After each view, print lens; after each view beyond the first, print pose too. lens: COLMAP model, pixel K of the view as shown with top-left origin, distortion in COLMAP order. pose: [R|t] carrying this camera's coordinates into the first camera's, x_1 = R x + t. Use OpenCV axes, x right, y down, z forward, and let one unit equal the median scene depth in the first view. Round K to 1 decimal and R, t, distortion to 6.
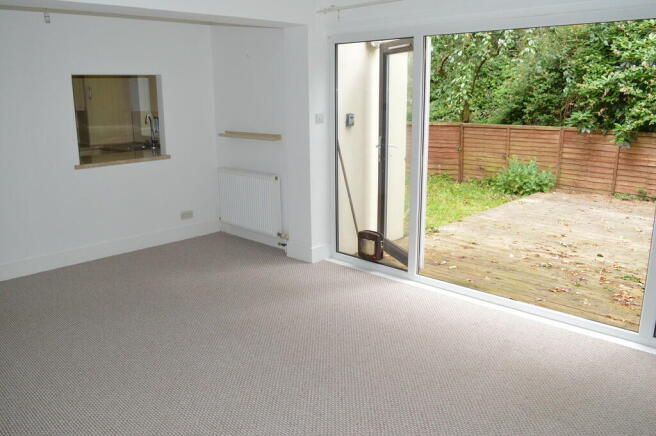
lens RADIAL K [[557.8, 0, 328.0], [0, 557.8, 218.0], [0, 0, 1]] dist [-0.036709, 0.000718]
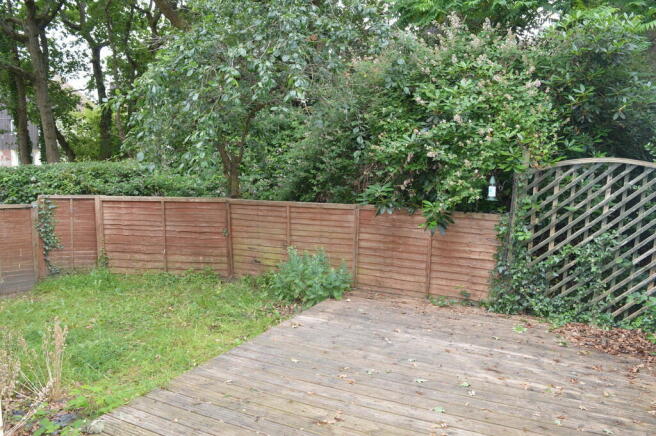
lens RADIAL K [[482.6, 0, 328.0], [0, 482.6, 218.0], [0, 0, 1]] dist [-0.005374, -0.000939]
pose [[0.968945, -0.018642, 0.246572, 0.239865], [0.041751, 0.995172, -0.088826, -0.096341], [-0.243726, 0.096363, 0.965045, 0.420012]]
